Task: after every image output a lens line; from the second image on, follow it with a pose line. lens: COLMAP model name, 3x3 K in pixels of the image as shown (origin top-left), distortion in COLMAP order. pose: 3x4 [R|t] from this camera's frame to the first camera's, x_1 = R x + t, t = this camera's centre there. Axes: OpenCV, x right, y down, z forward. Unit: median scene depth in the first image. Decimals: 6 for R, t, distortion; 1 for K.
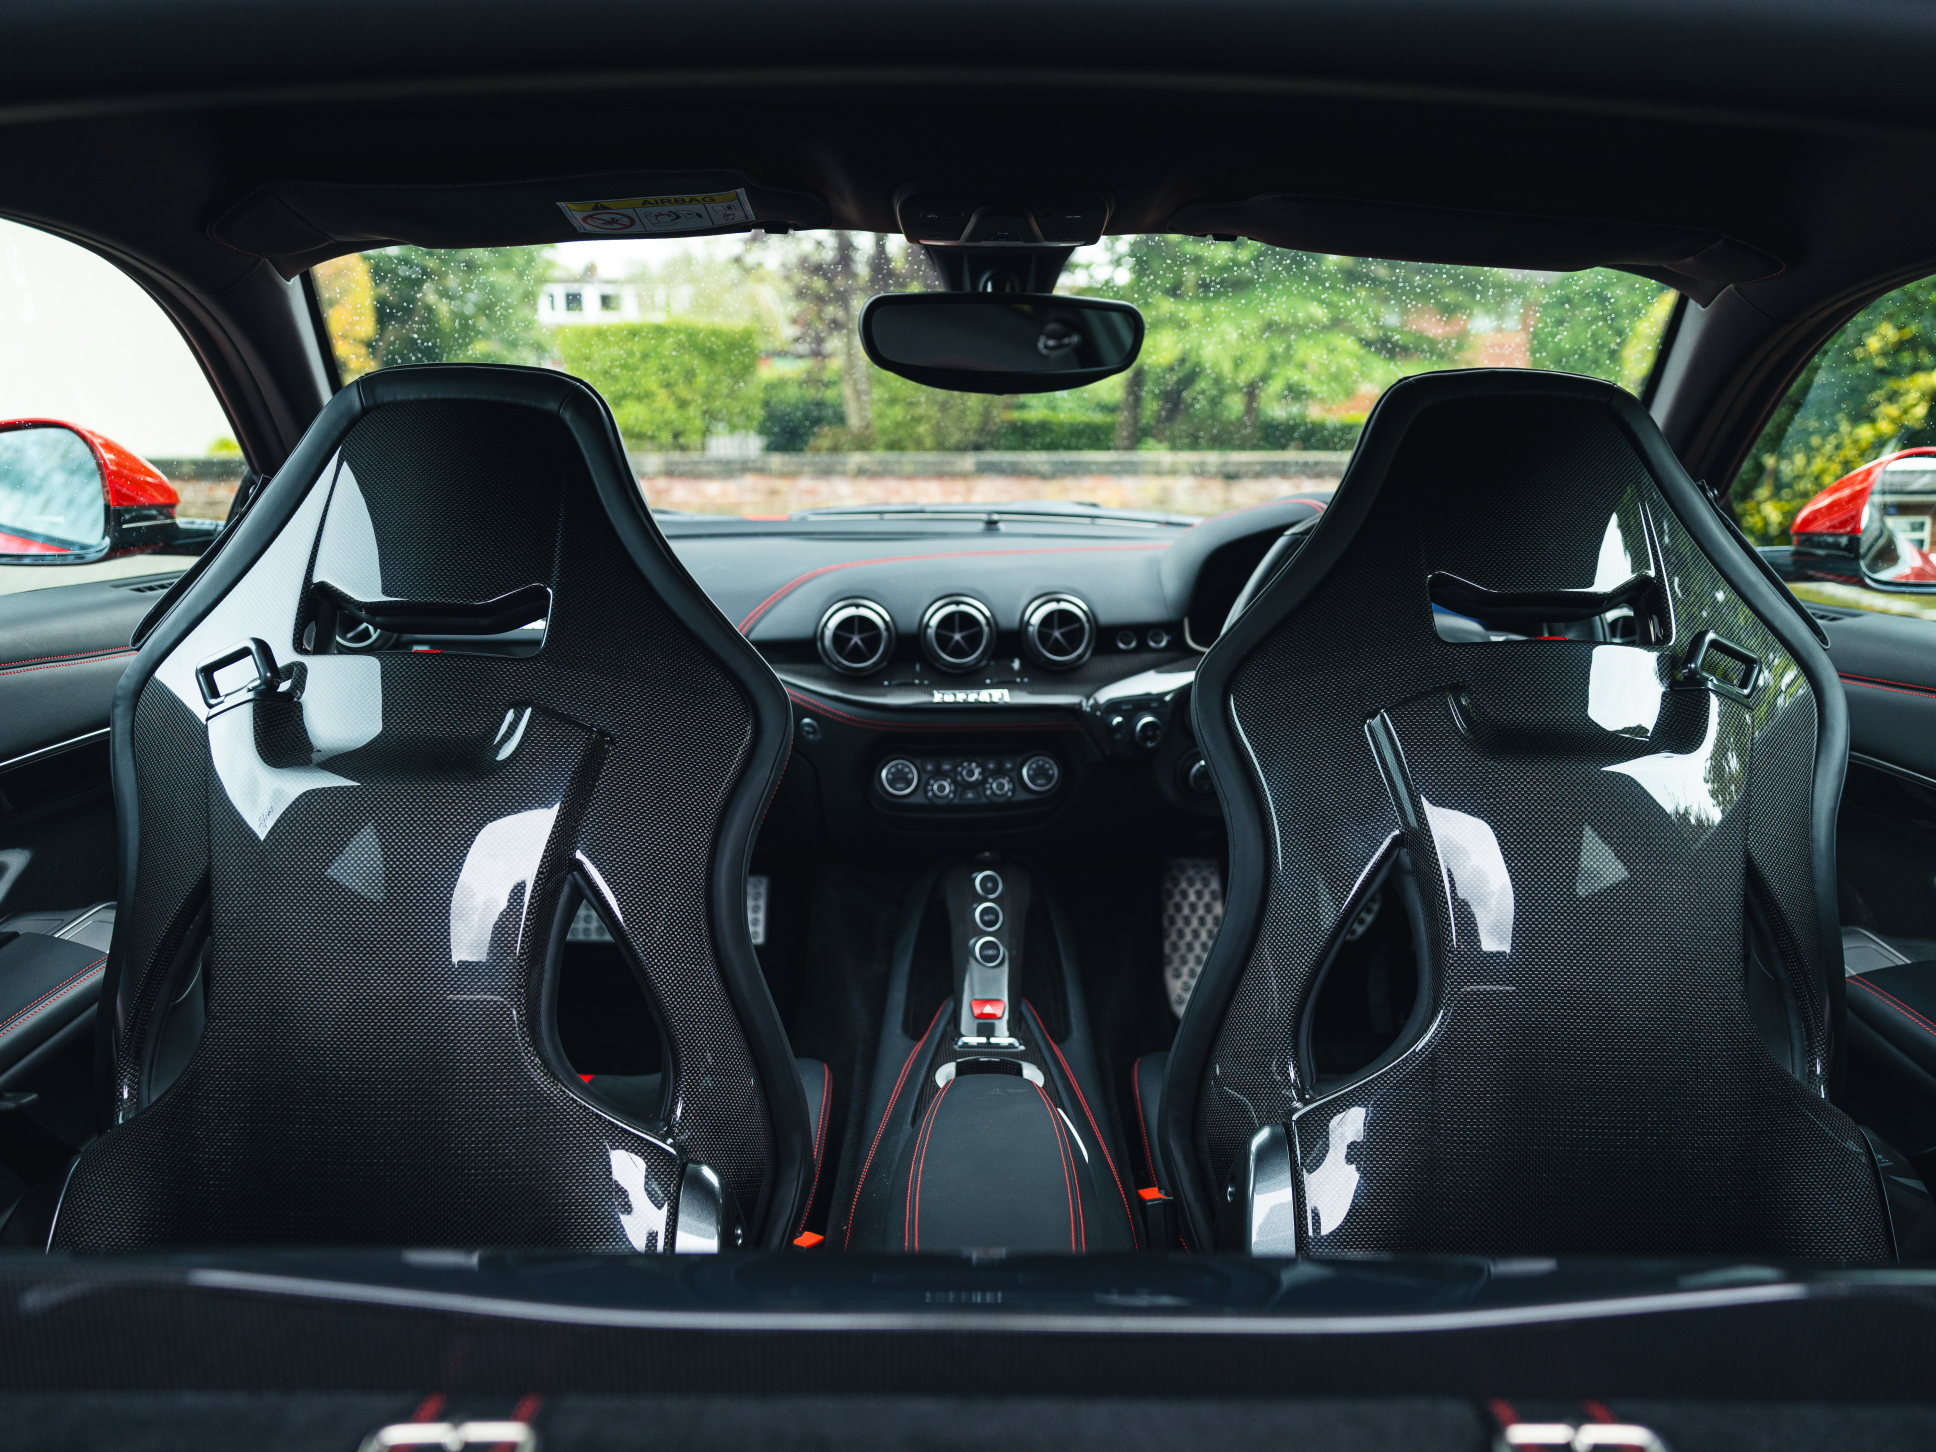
lens RADIAL K [[1475.9, 0, 968.0], [0, 1475.9, 726.0], [0, 0, 1]] dist [0.023609, 0.006801]
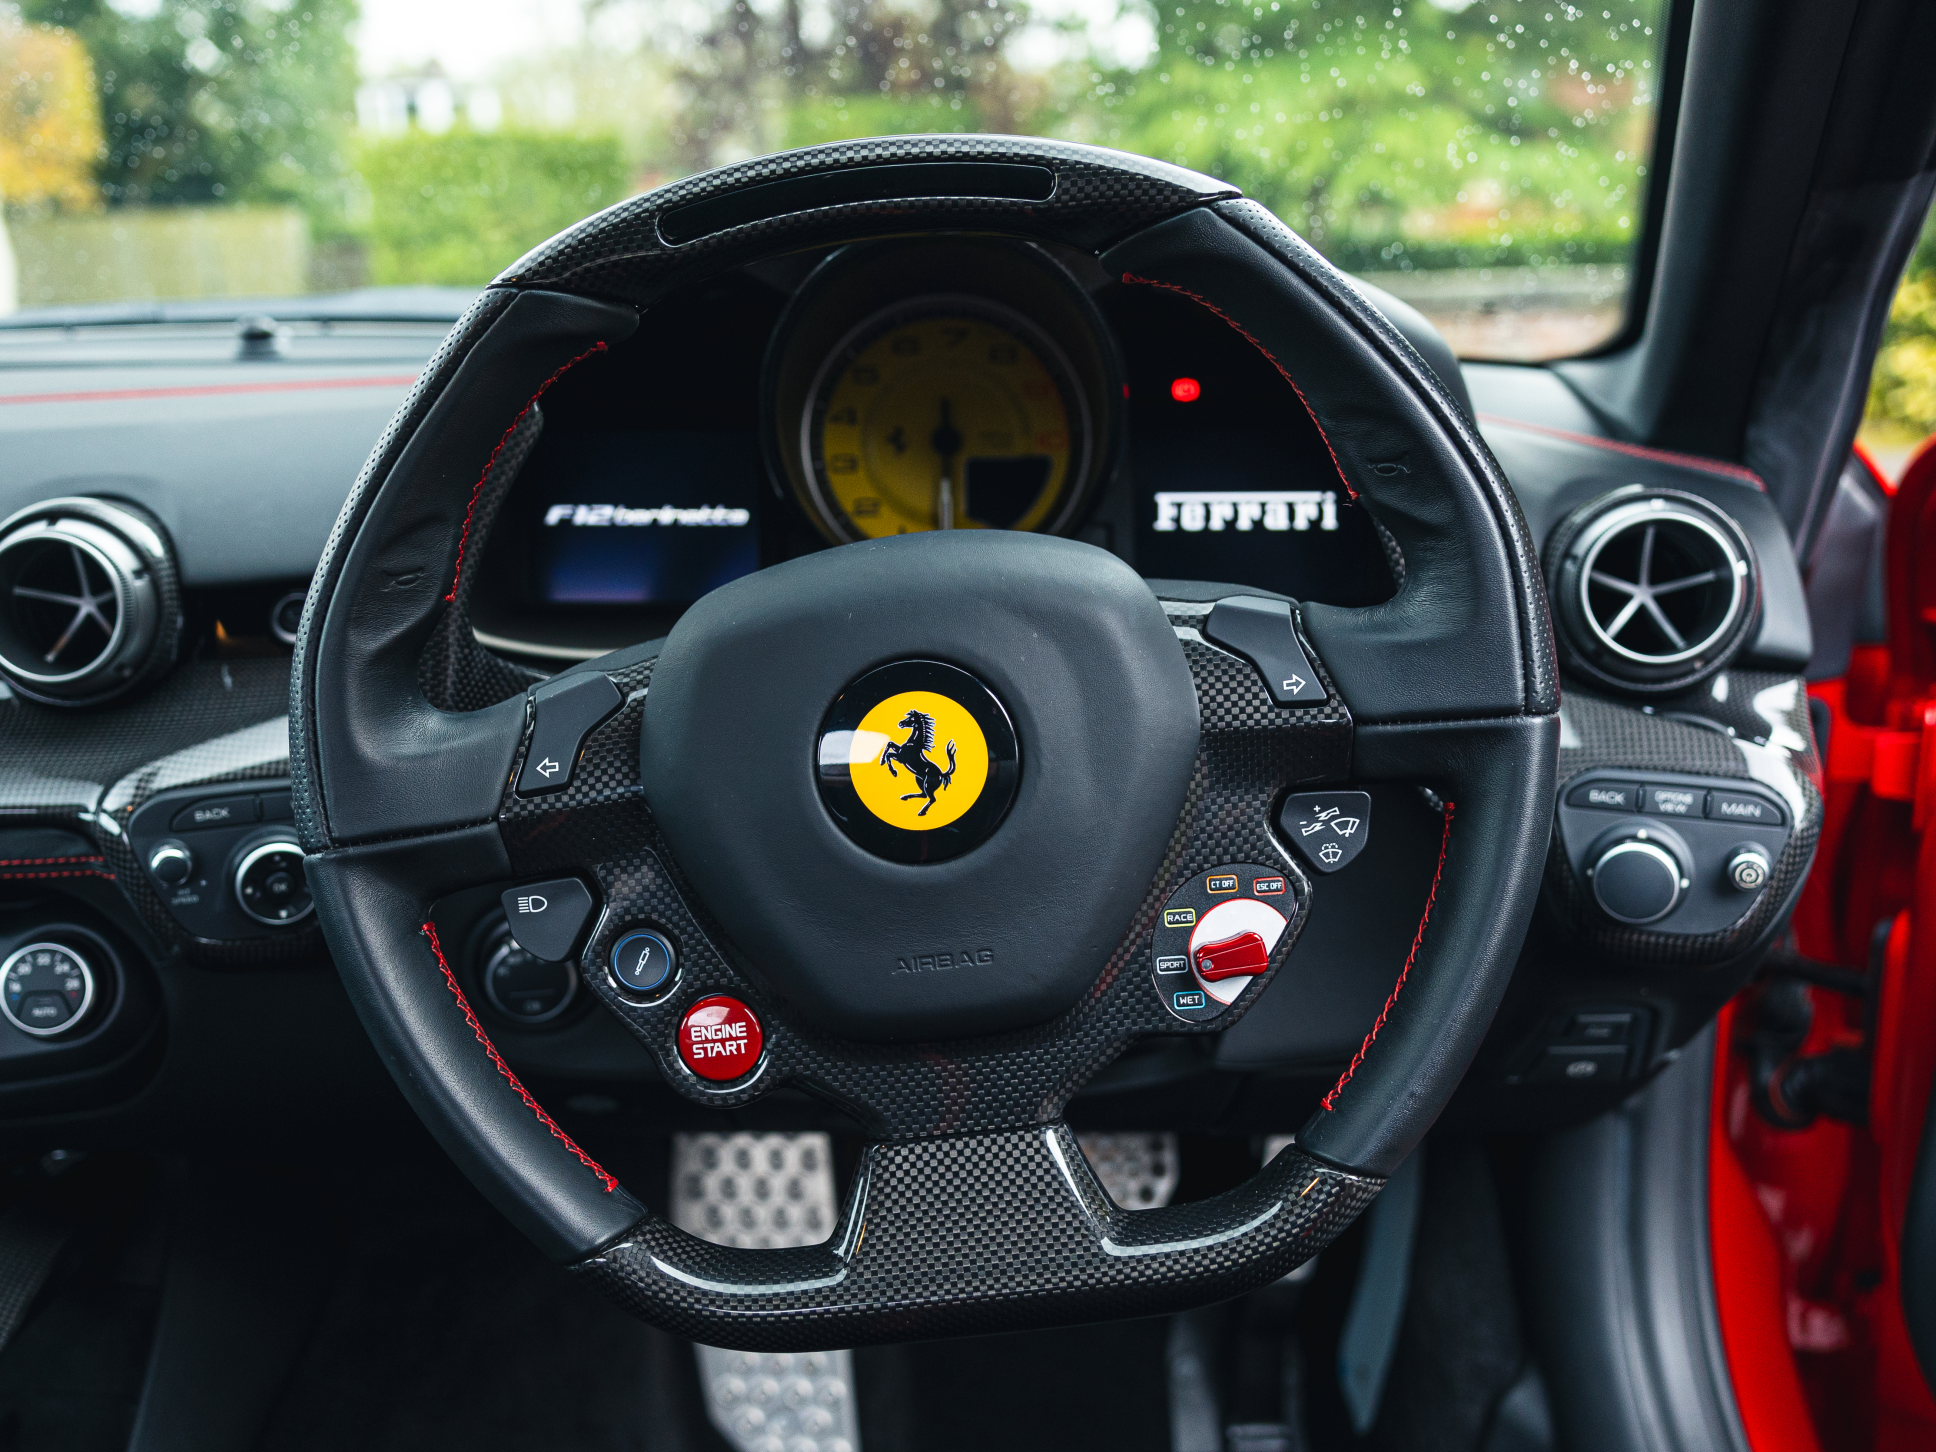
lens RADIAL K [[1970.4, 0, 897.3], [0, 1970.4, 732.0], [0, 0, 1]] dist [-0.000702, -0.004451]
pose [[0.998892, -0.022421, -0.041372, 0.281392], [0.023618, 0.999309, 0.028689, -0.040648], [0.040700, -0.029634, 0.998732, 0.518693]]
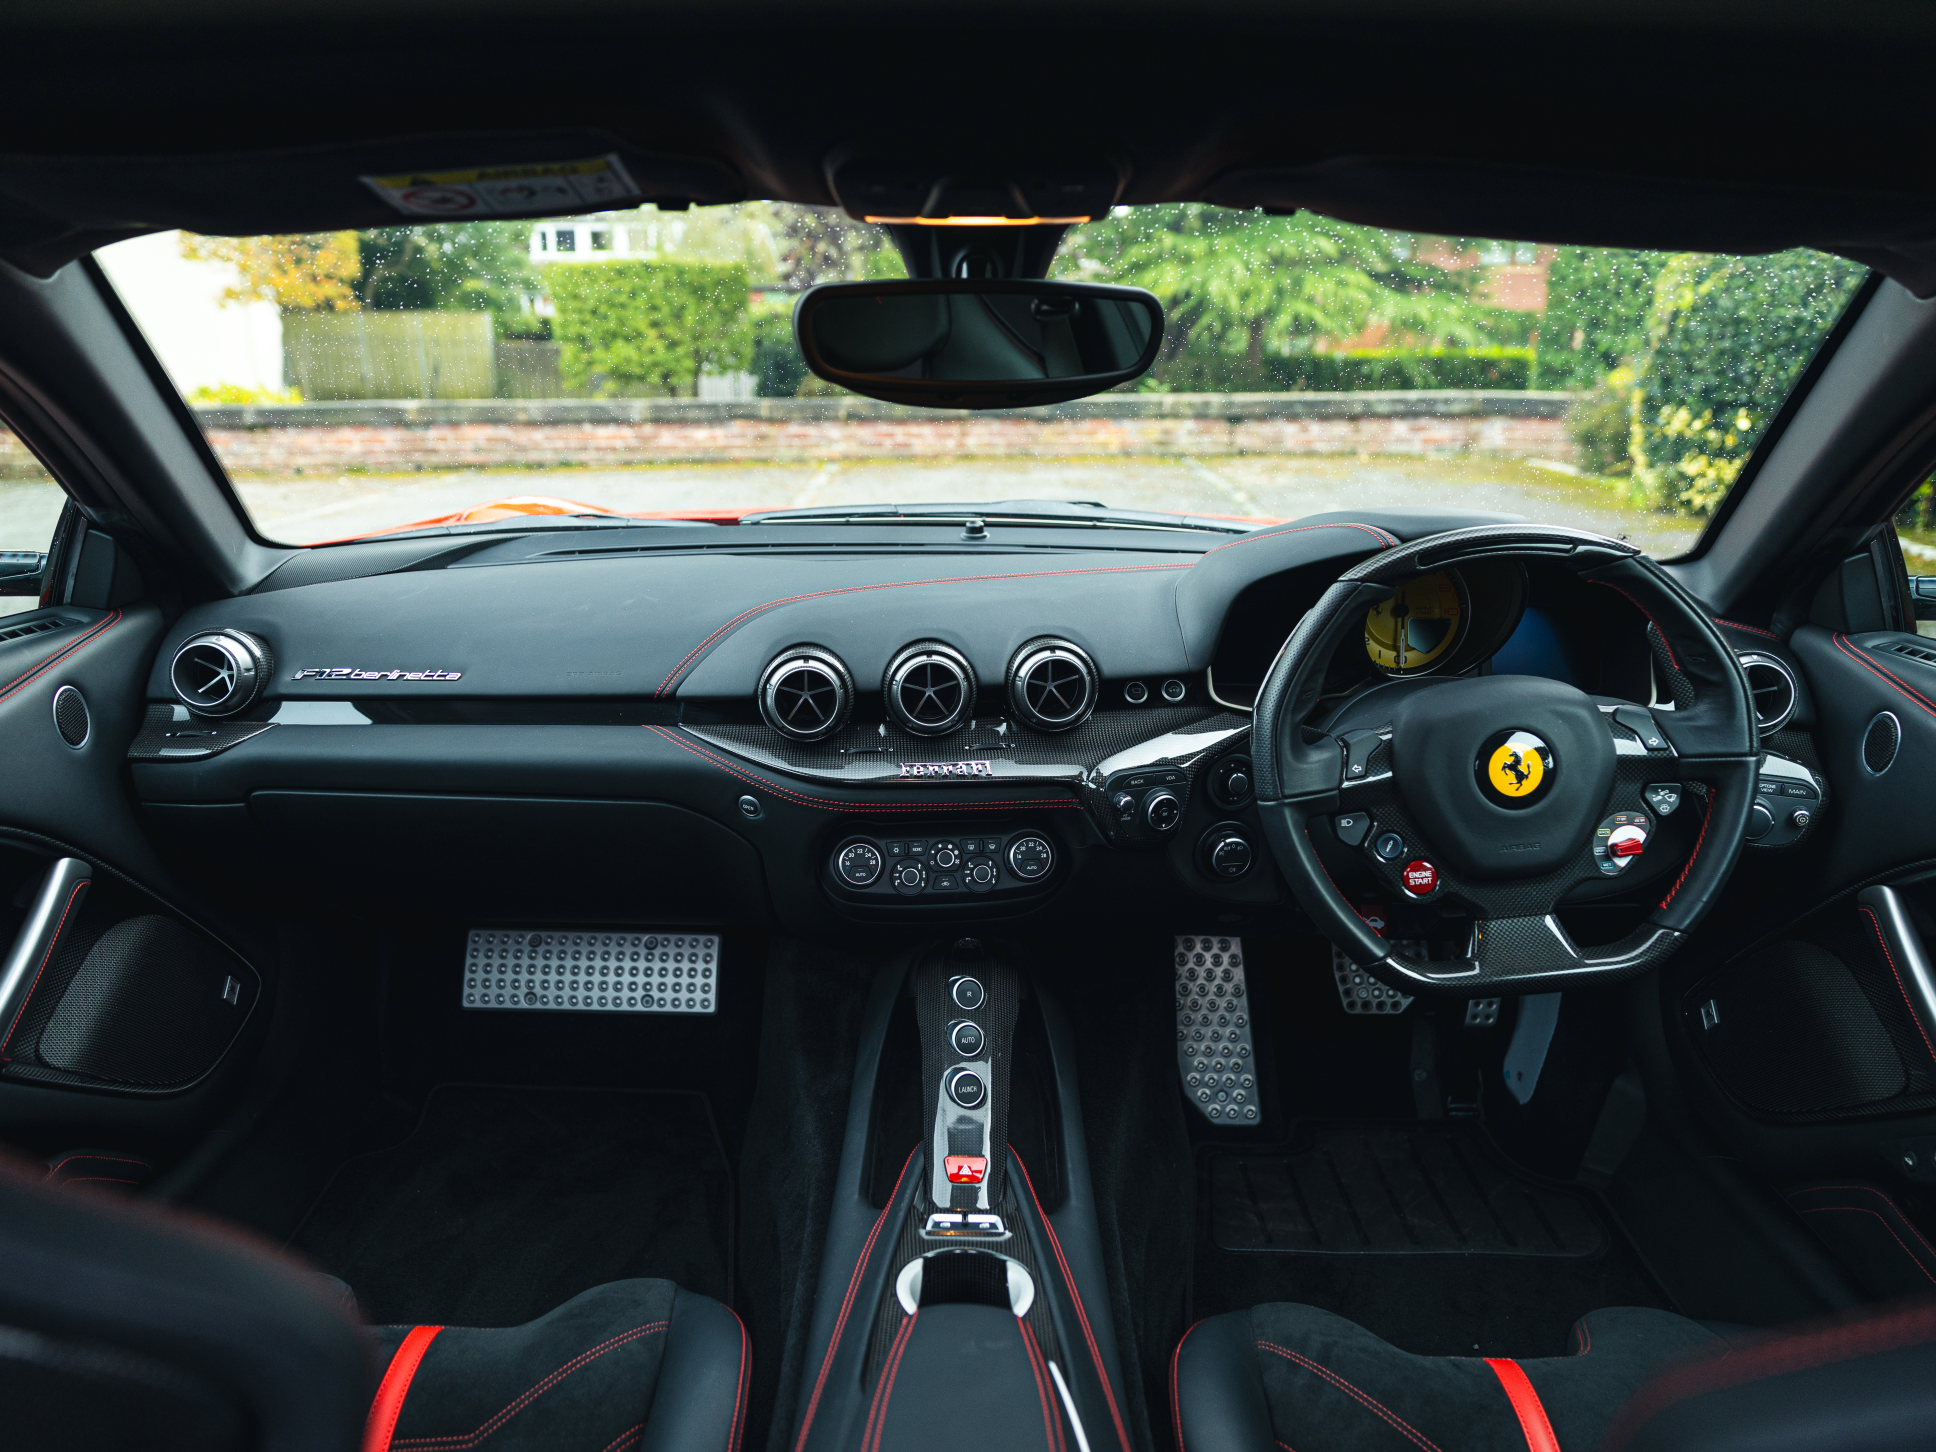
lens RADIAL K [[1476.9, 0, 931.8], [0, 1476.9, 733.2], [0, 0, 1]] dist [0.002694, -0.004959]
pose [[0.999733, -0.002466, -0.022961, 0.012744], [0.003555, 0.998865, 0.047494, -0.075913], [0.022818, -0.047563, 0.998608, 0.179365]]
